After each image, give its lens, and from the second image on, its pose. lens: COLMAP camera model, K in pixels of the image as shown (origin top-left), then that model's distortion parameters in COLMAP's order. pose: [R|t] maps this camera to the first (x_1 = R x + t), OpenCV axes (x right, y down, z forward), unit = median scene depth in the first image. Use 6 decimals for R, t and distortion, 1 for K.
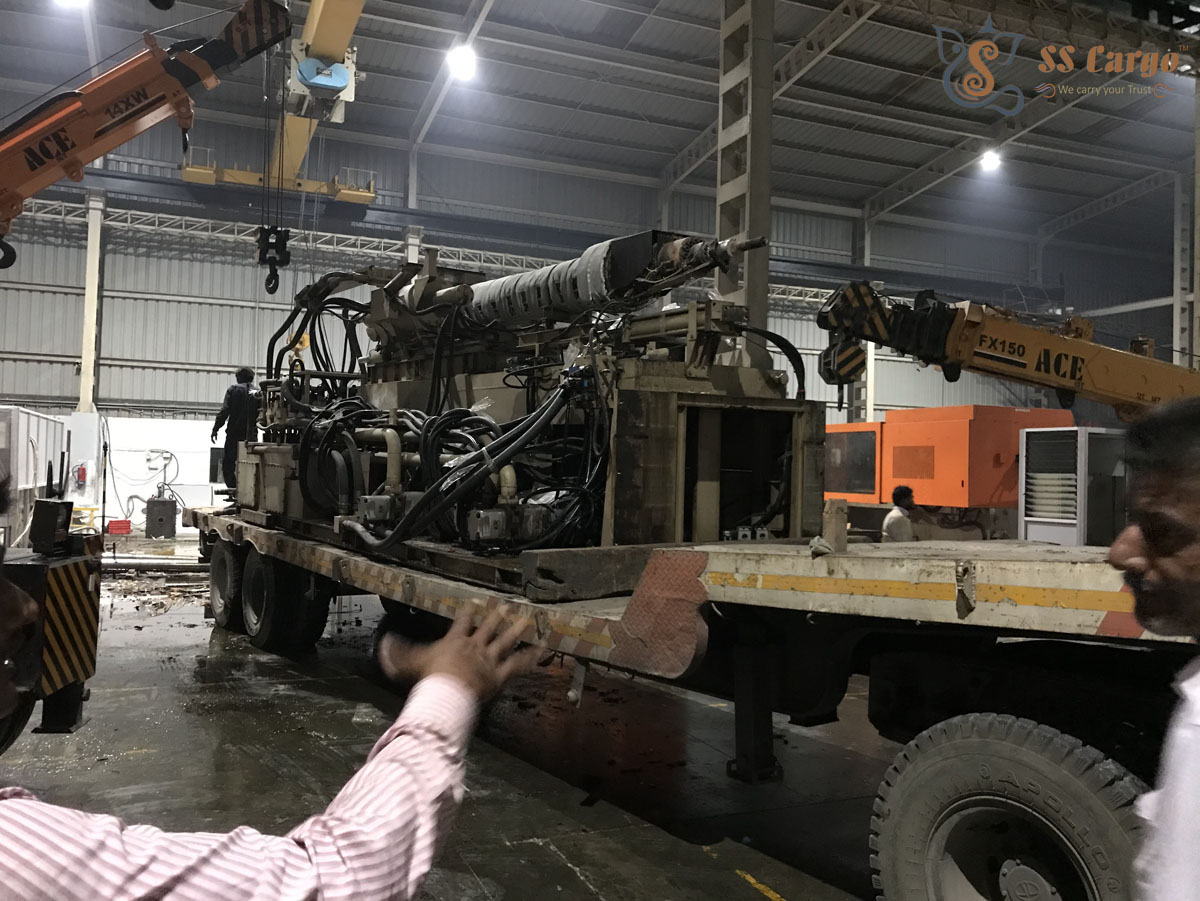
lens RADIAL K [[985.6, 0, 600.0], [0, 985.6, 450.5], [0, 0, 1]] dist [0.001925, -0.002572]
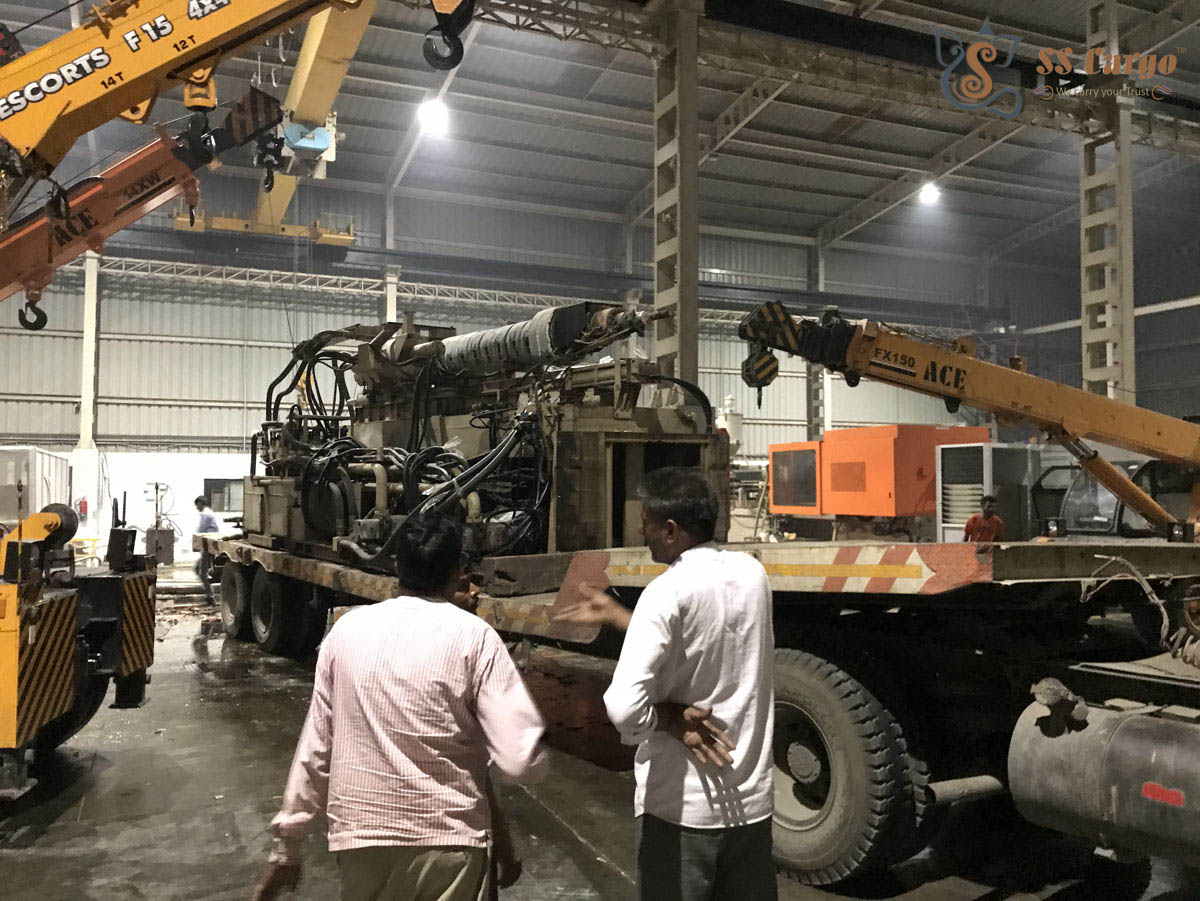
lens RADIAL K [[985.6, 0, 600.0], [0, 985.6, 450.5], [0, 0, 1]] dist [0.001925, -0.002572]
pose [[0.999524, -0.024758, 0.018380, 0.022491], [0.025102, 0.999509, -0.018729, -0.005123], [-0.017908, 0.019182, 0.999656, -0.127811]]
